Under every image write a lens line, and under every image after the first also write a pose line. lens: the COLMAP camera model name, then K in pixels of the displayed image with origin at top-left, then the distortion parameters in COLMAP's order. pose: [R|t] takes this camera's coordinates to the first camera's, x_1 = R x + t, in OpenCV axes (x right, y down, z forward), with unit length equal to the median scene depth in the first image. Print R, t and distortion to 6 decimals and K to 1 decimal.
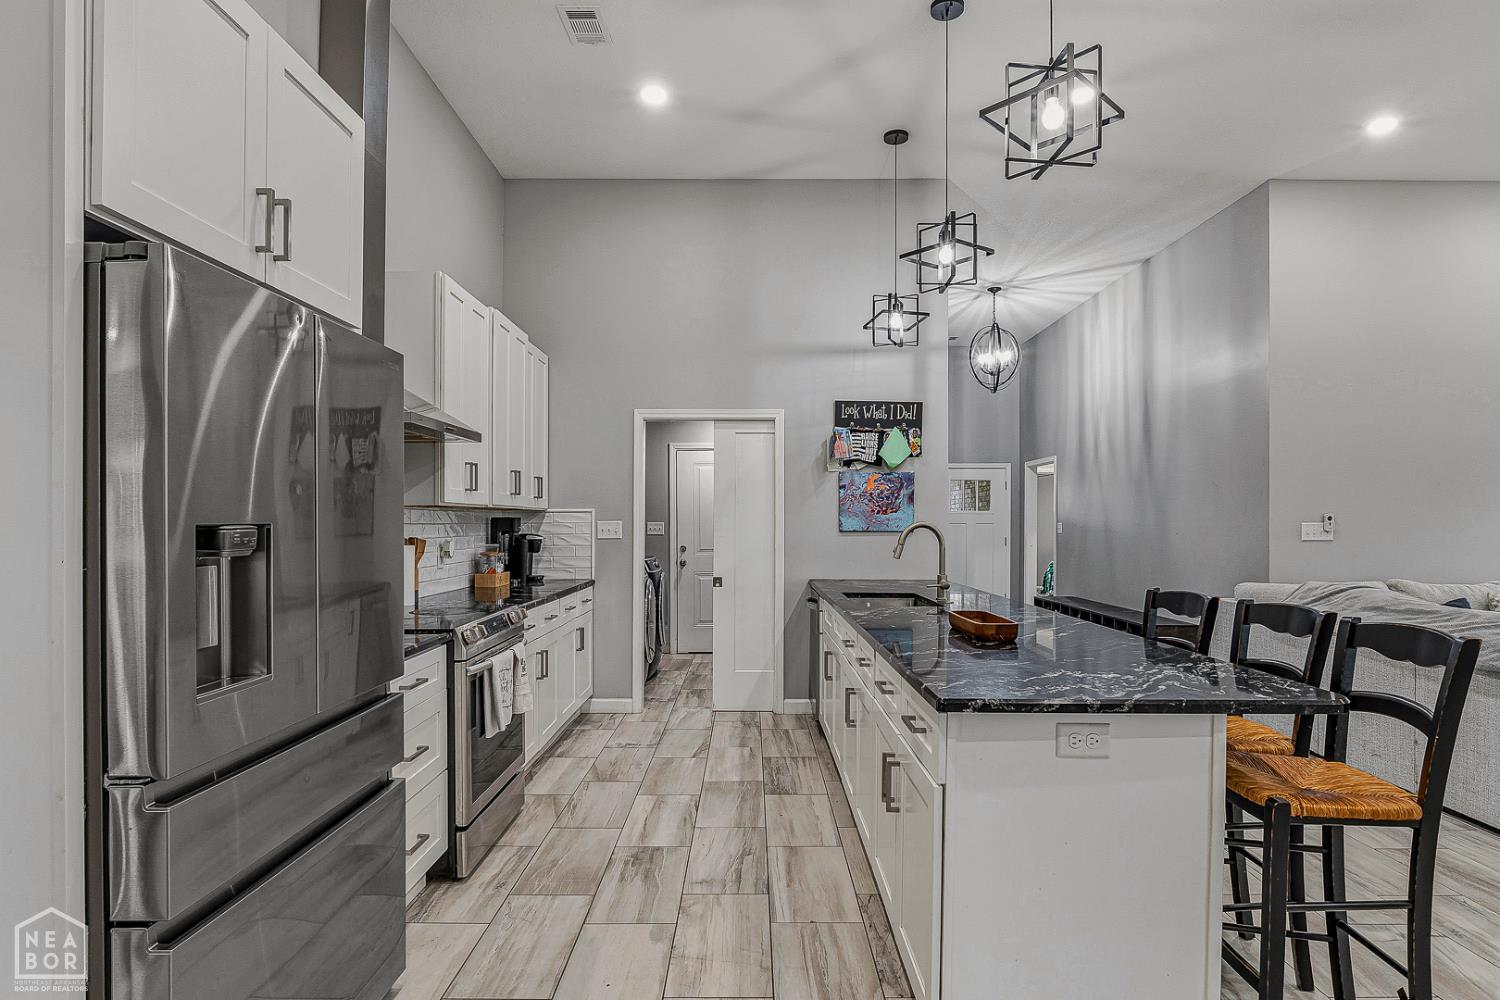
lens RADIAL K [[796.1, 0, 746.4], [0, 796.1, 514.1], [0, 0, 1]] dist [-0.004010, -0.002448]
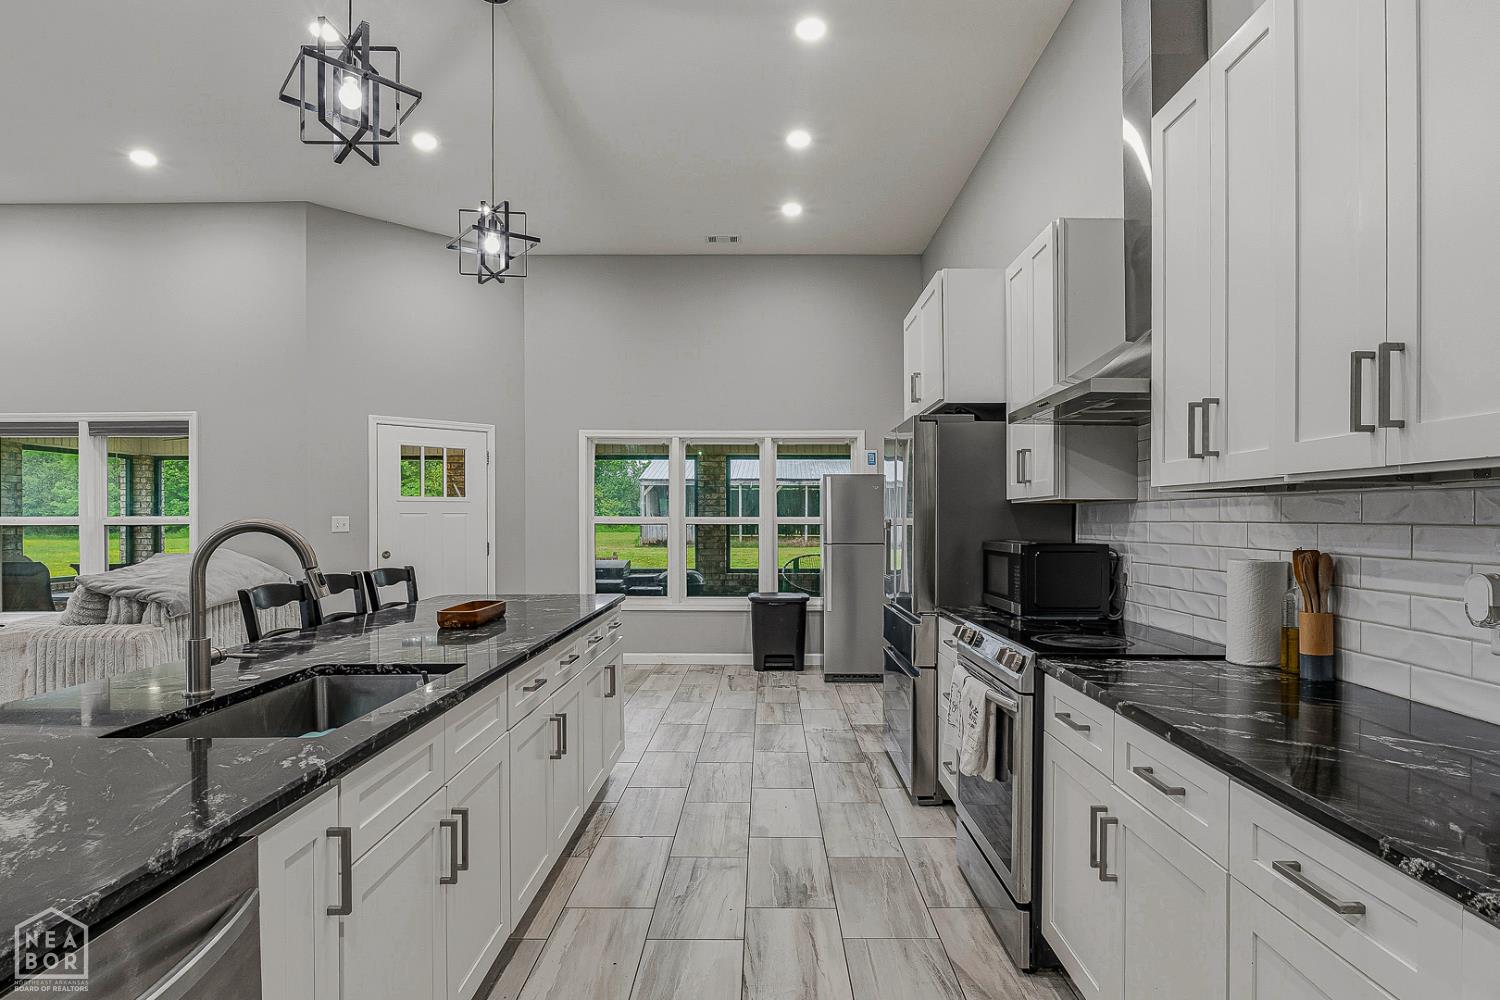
lens RADIAL K [[796.1, 0, 762.9], [0, 796.1, 515.3], [0, 0, 1]] dist [-0.004010, -0.002448]
pose [[-0.999998, -0.000809, -0.001961, -0.050455], [-0.000787, 0.999934, -0.011487, 0.009002], [0.001971, -0.011485, -0.999932, 1.077560]]
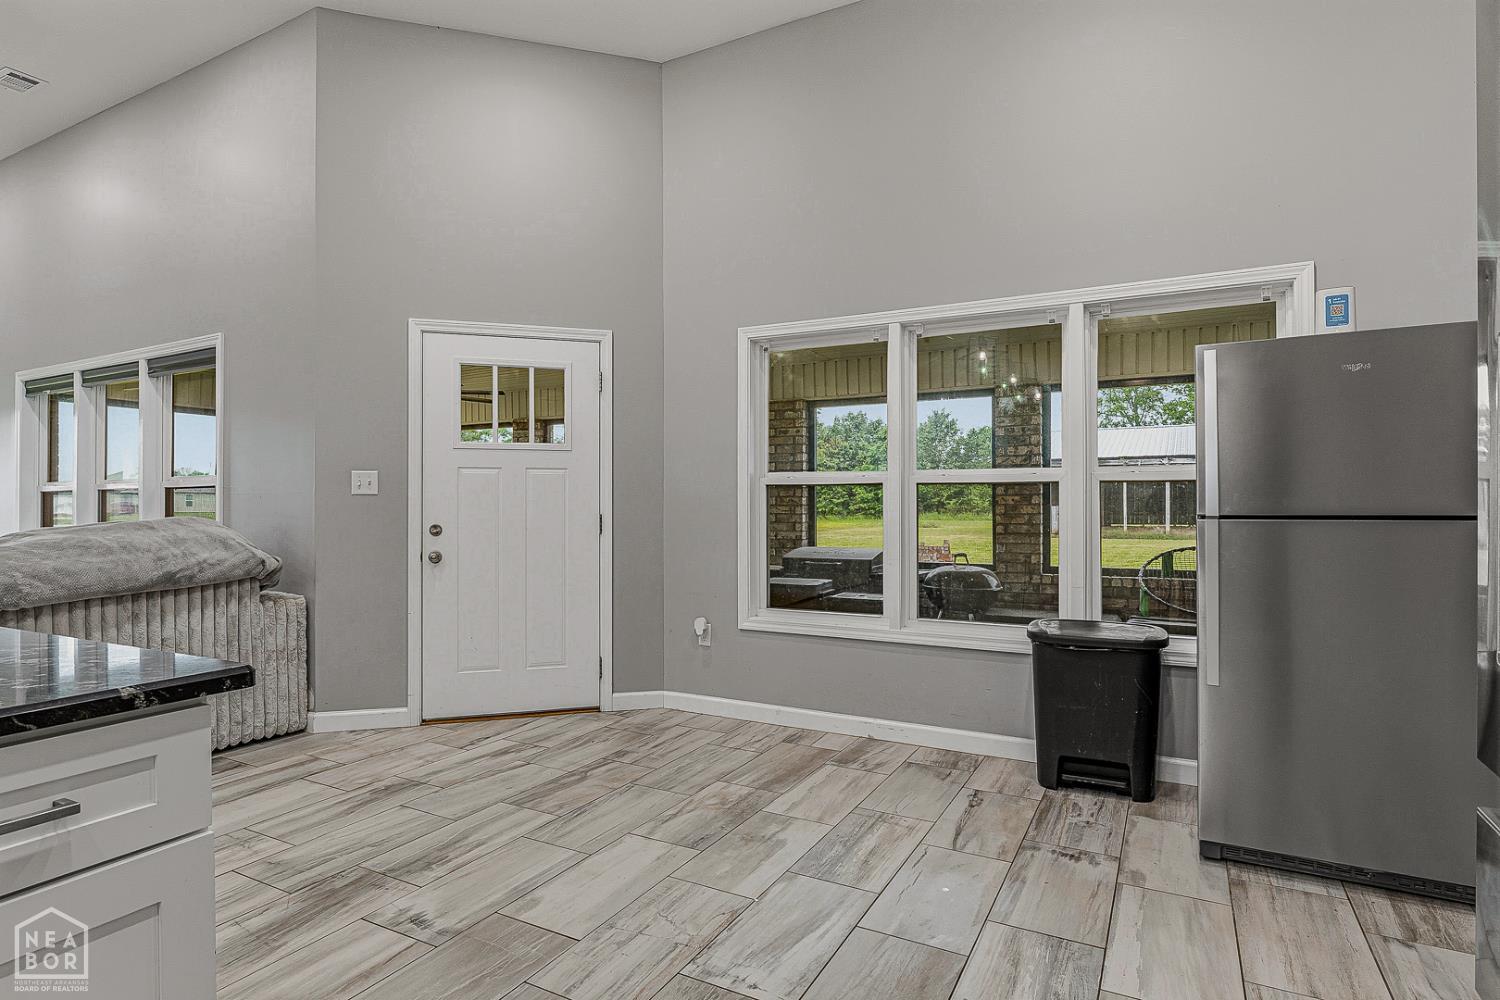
lens RADIAL K [[796.1, 0, 755.1], [0, 796.1, 498.3], [0, 0, 1]] dist [-0.004010, -0.002448]
pose [[-0.890394, 0.005182, 0.455161, -0.123219], [-0.003816, 0.999815, -0.018846, 0.036328], [-0.455175, -0.018518, -0.890210, 0.454843]]
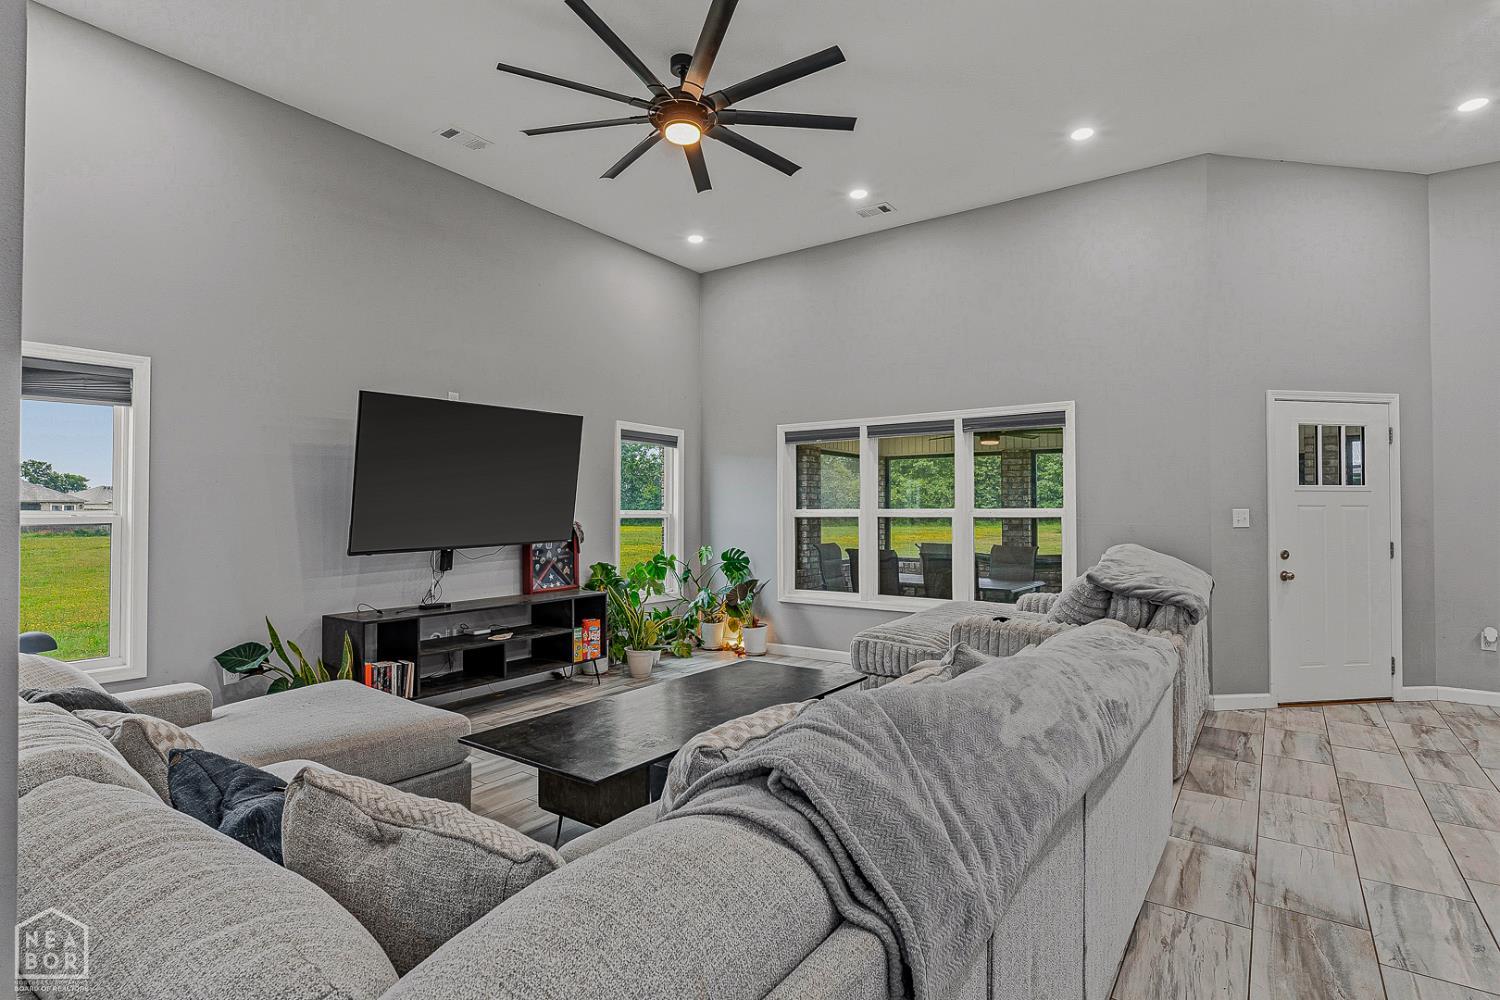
lens RADIAL K [[735.9, 0, 763.4], [0, 735.9, 496.8], [0, 0, 1]] dist [-0.001210, -0.001907]
pose [[-0.823721, 0.008383, 0.566934, 0.513797], [-0.007980, 0.999620, -0.026374, 0.011514], [-0.566940, -0.026249, -0.823341, 1.020301]]
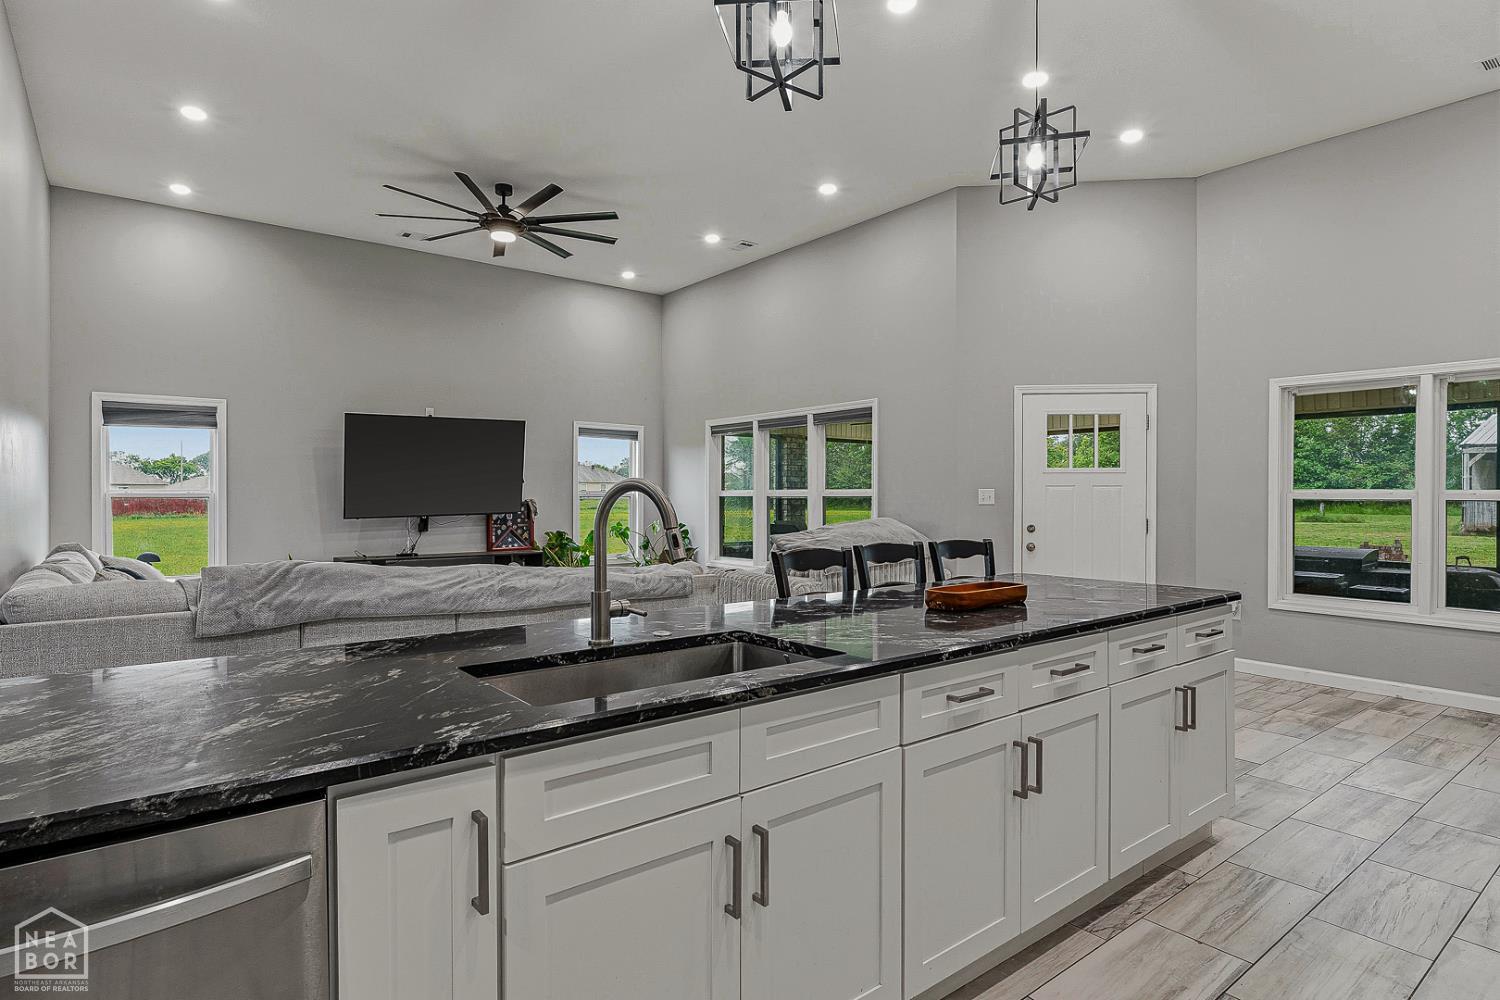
lens RADIAL K [[796.1, 0, 756.6], [0, 796.1, 499.7], [0, 0, 1]] dist [-0.004010, -0.002448]
pose [[-0.631767, -0.008704, 0.775109, -0.129115], [-0.010857, 0.999938, 0.002380, 0.014196], [-0.775082, -0.006911, -0.631823, 0.927082]]
